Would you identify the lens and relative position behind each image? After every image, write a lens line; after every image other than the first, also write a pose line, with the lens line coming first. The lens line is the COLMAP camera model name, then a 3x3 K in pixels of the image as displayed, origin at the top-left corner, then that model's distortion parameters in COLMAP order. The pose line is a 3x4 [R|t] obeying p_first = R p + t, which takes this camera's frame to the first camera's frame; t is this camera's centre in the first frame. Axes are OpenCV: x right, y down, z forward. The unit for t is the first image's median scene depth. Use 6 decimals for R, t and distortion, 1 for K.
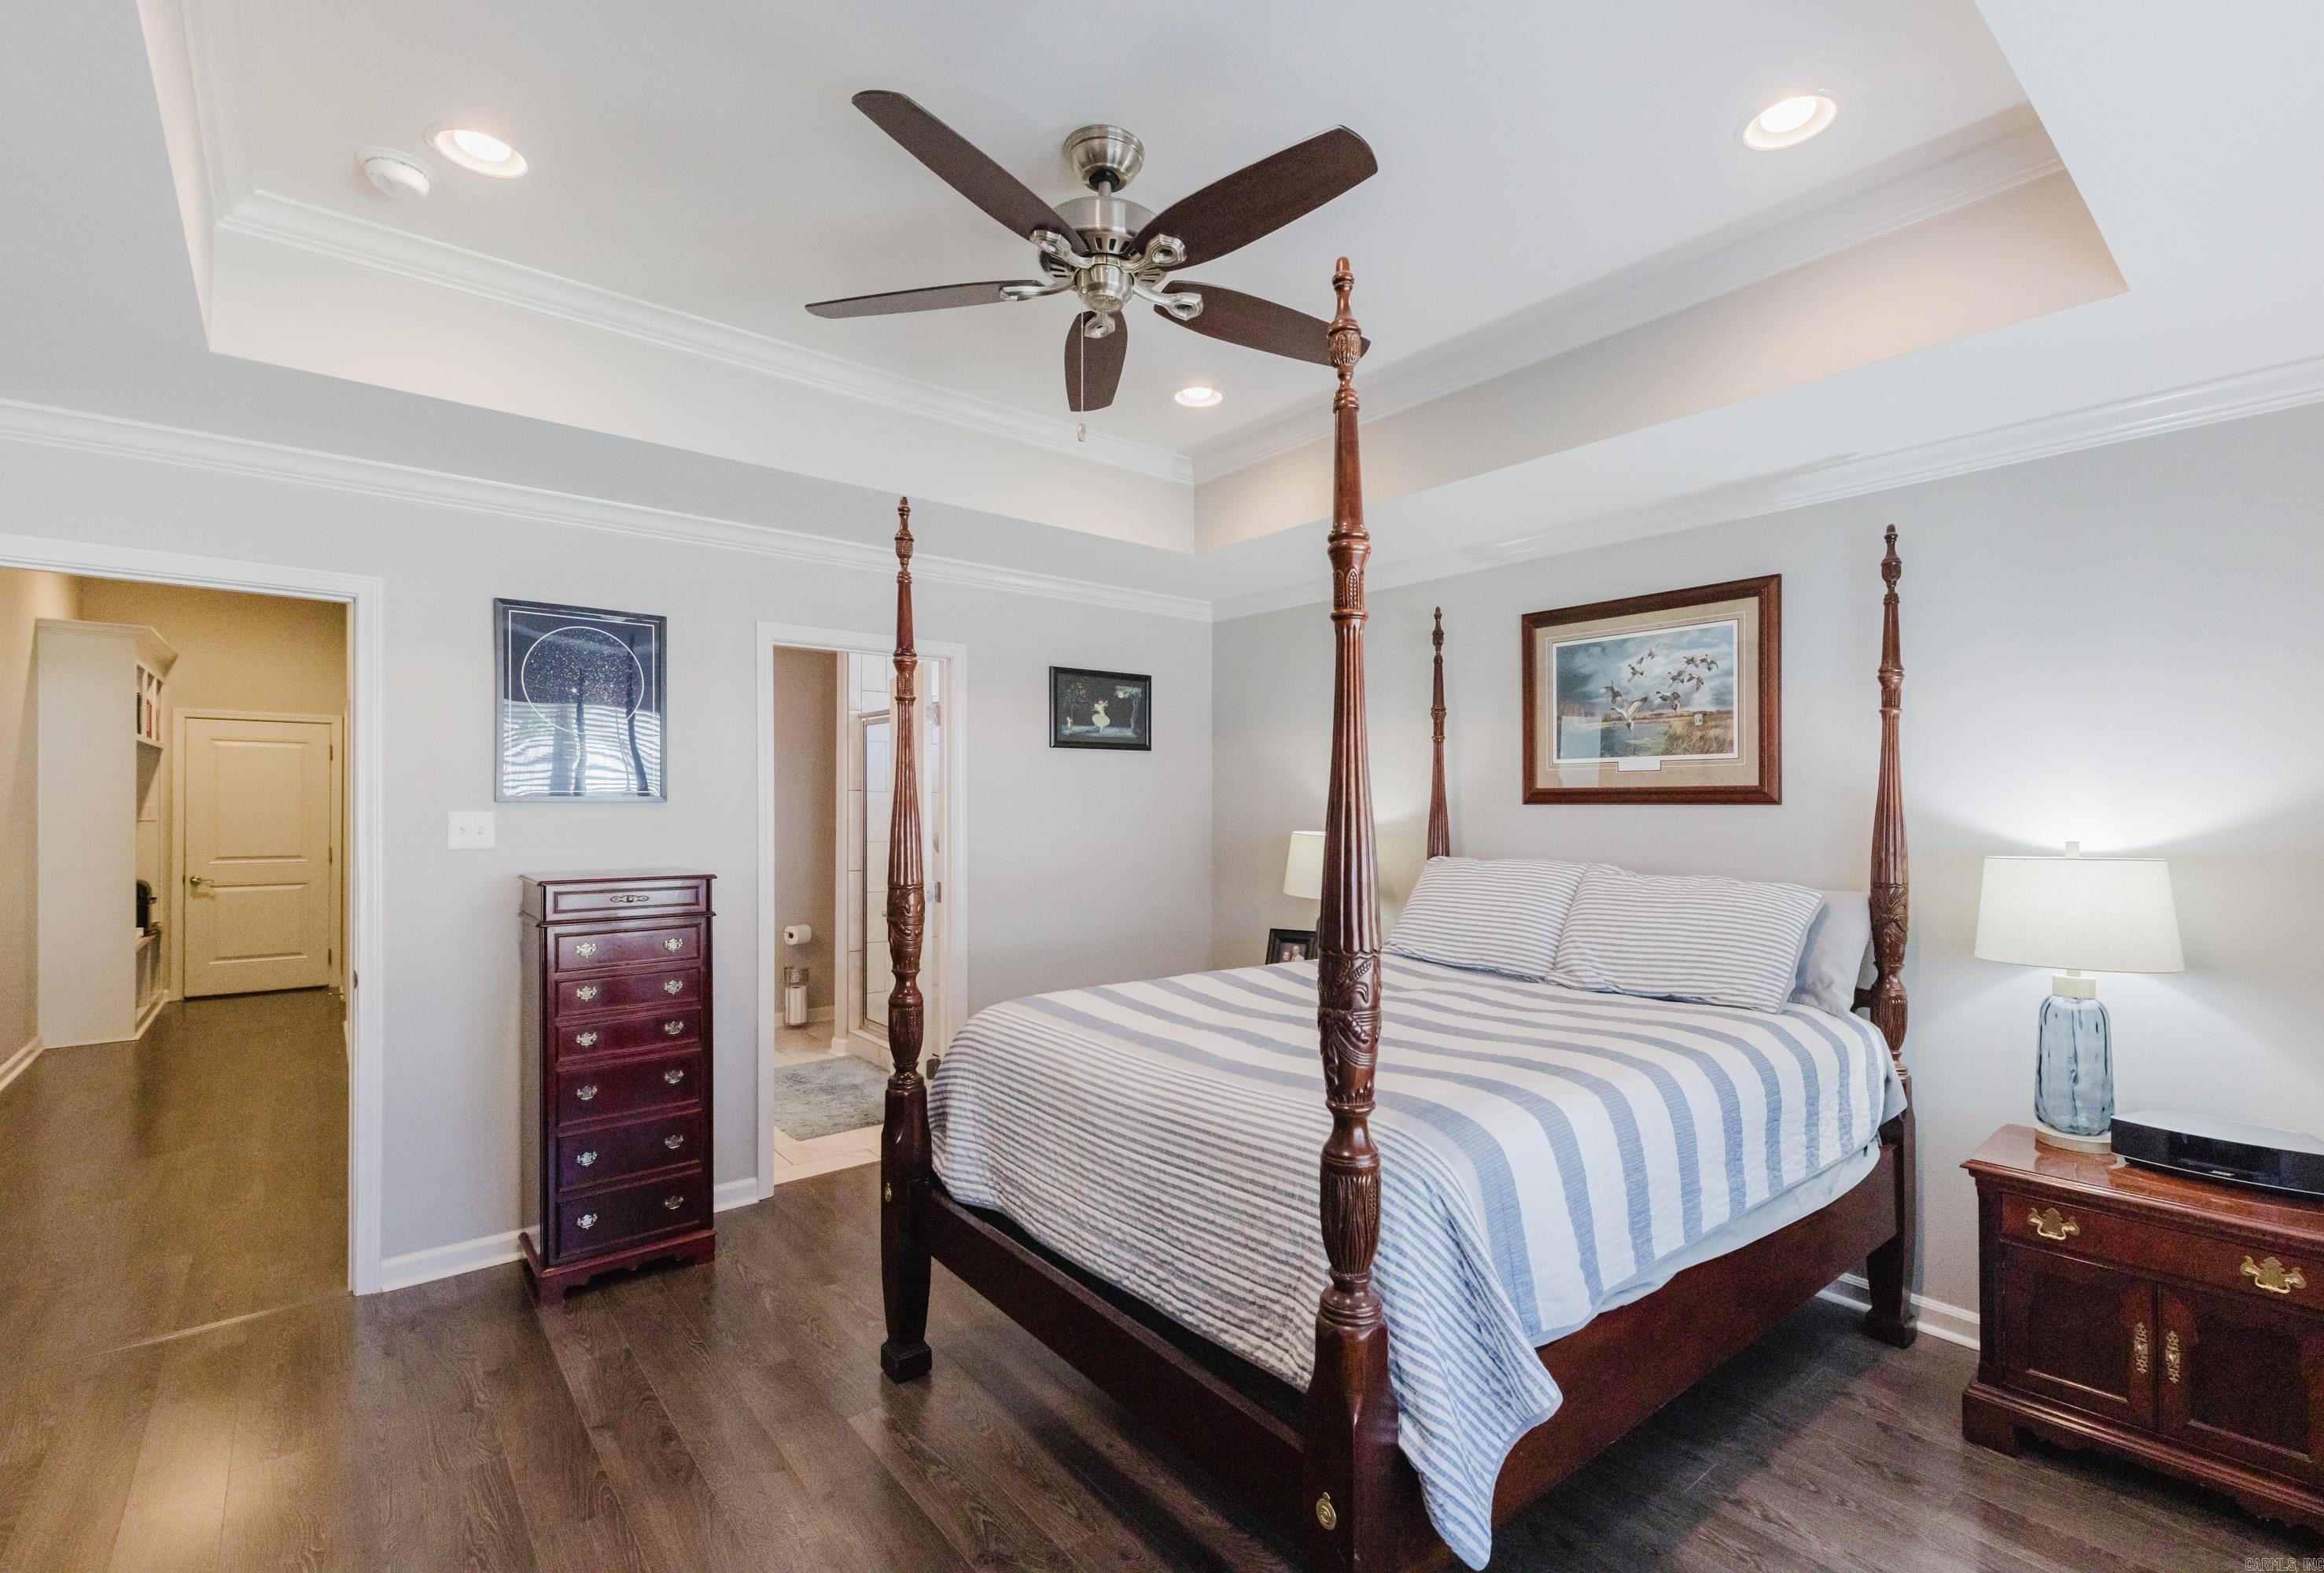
lens RADIAL K [[1033.5, 0, 1162.0], [0, 1033.5, 786.5], [0, 0, 1]] dist [0.037297, 0.000033]
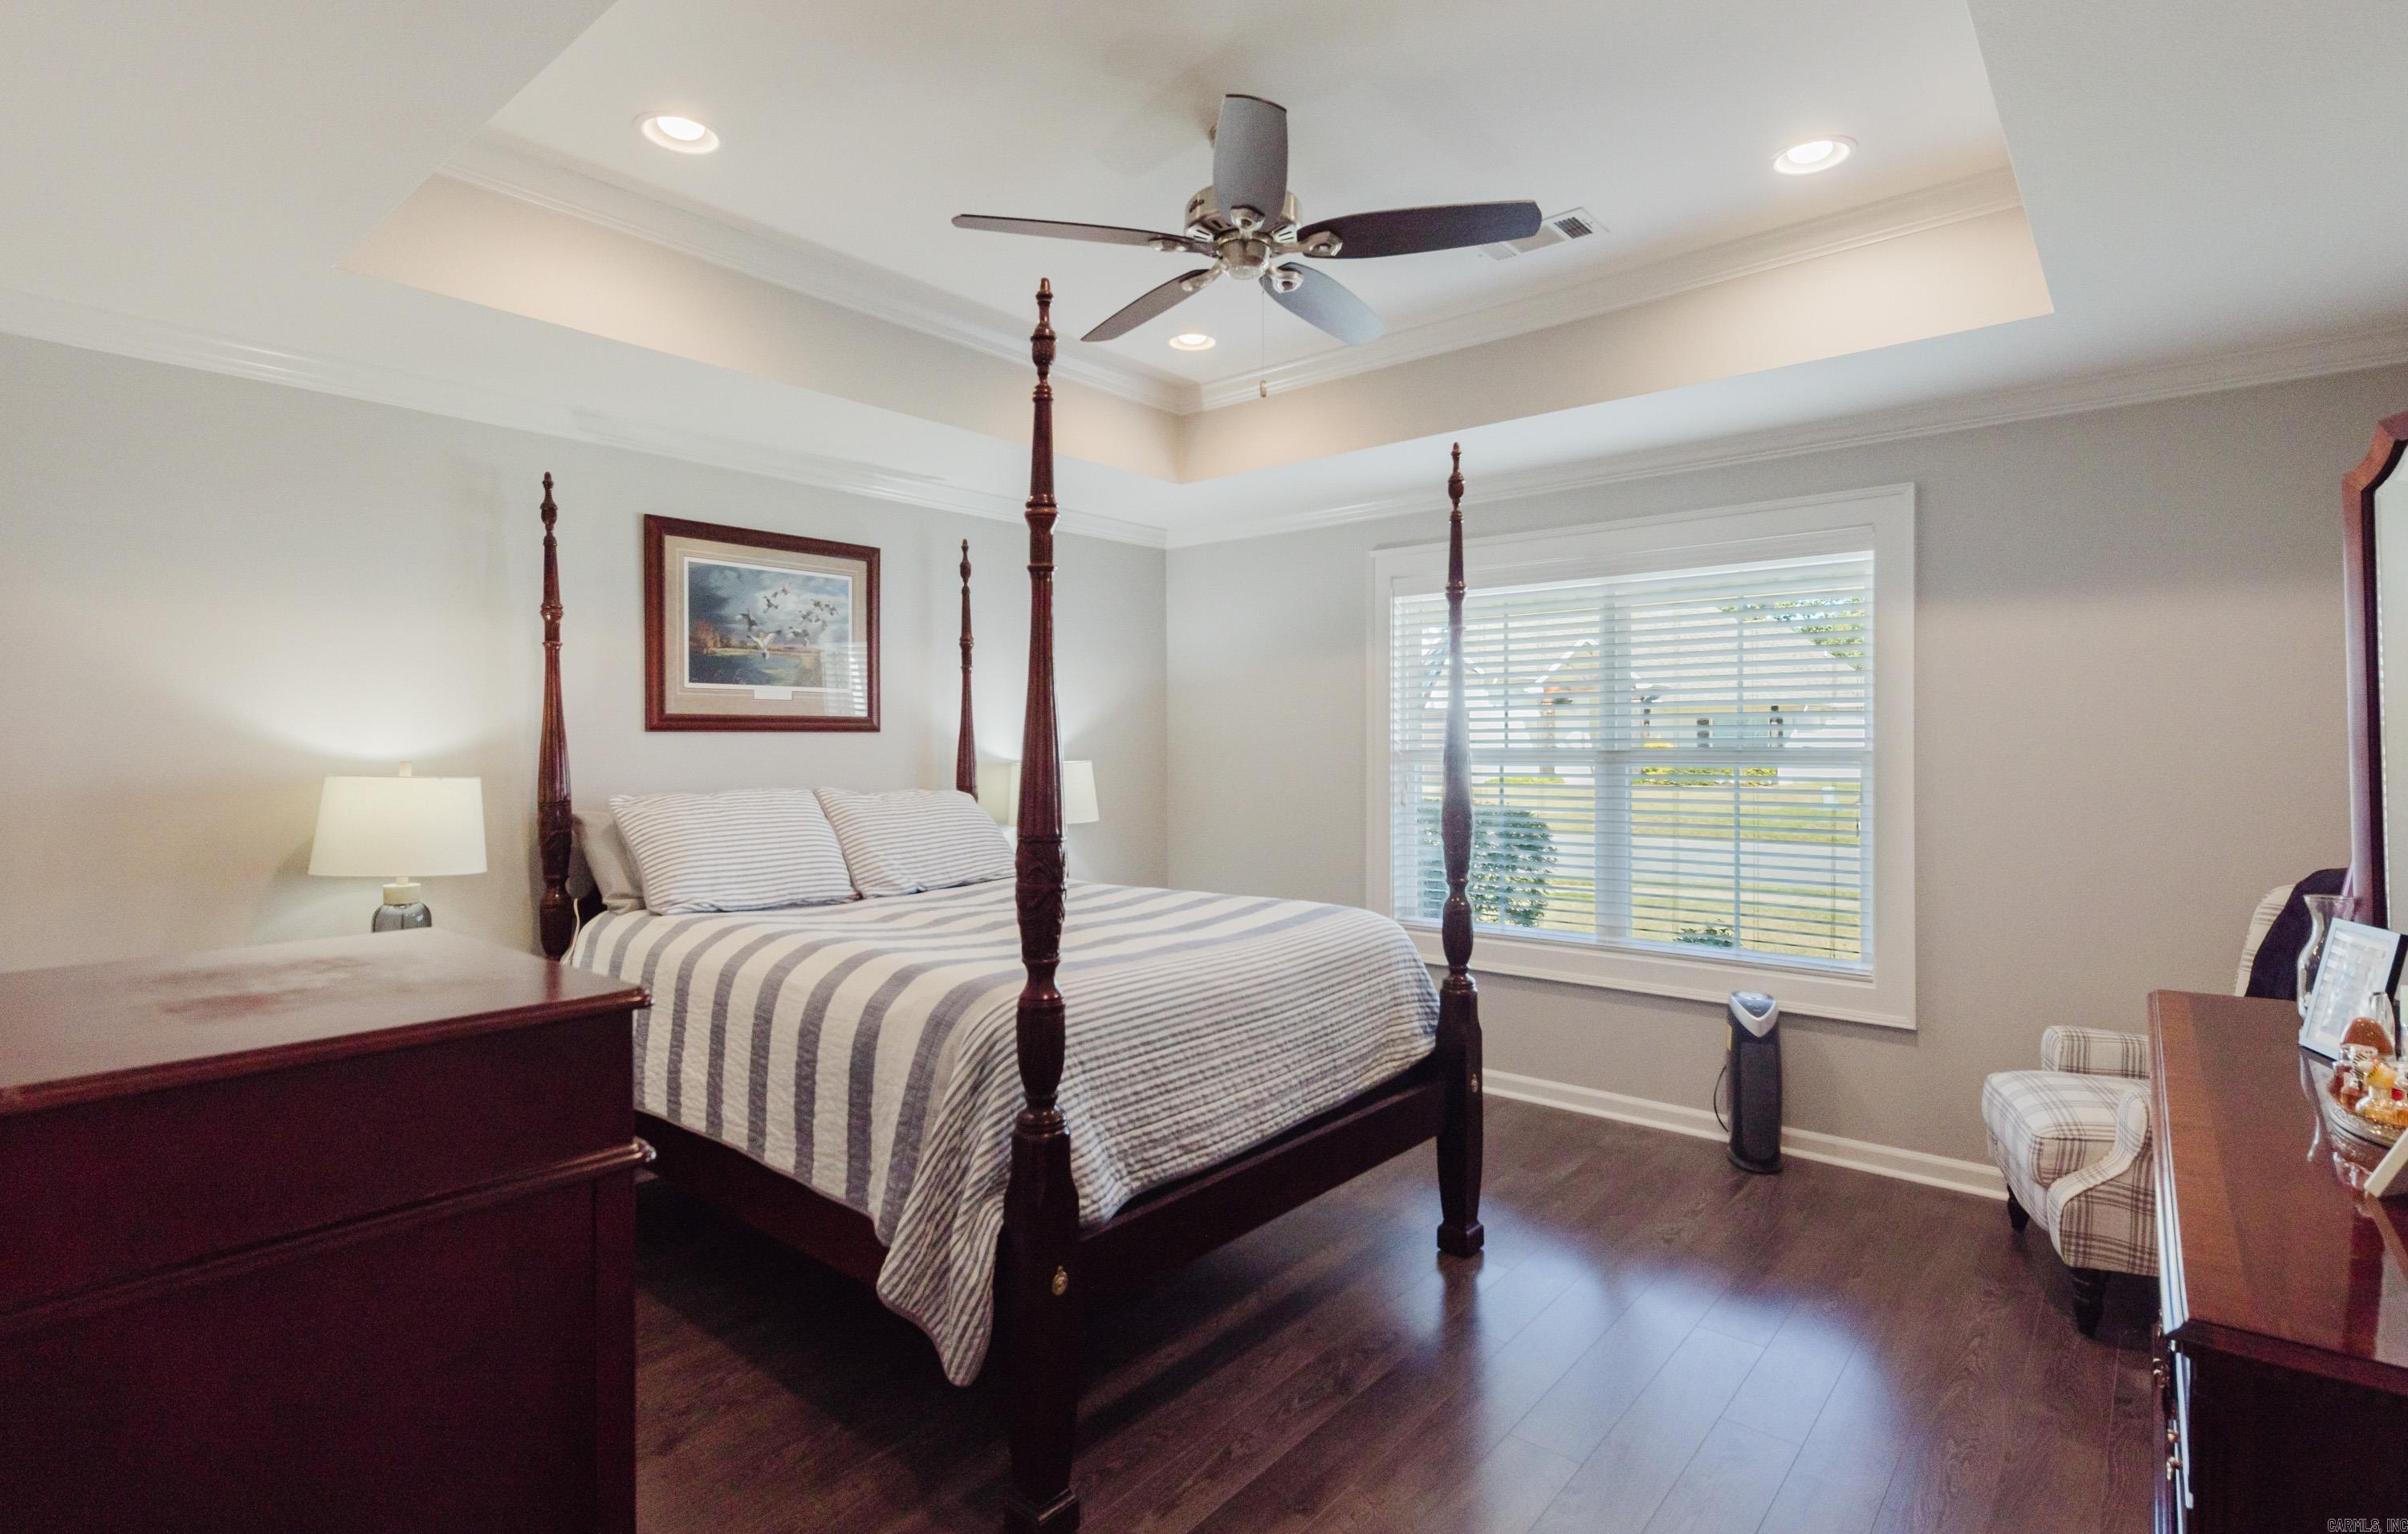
lens RADIAL K [[1163.5, 0, 1204.0], [0, 1163.5, 767.0], [0, 0, 1]] dist [-0.001754, -0.000160]
pose [[-0.186892, -0.015172, 0.982263, -0.785991], [-0.003339, 0.999885, 0.014809, 0.034299], [-0.982375, -0.000512, -0.186922, 0.810078]]
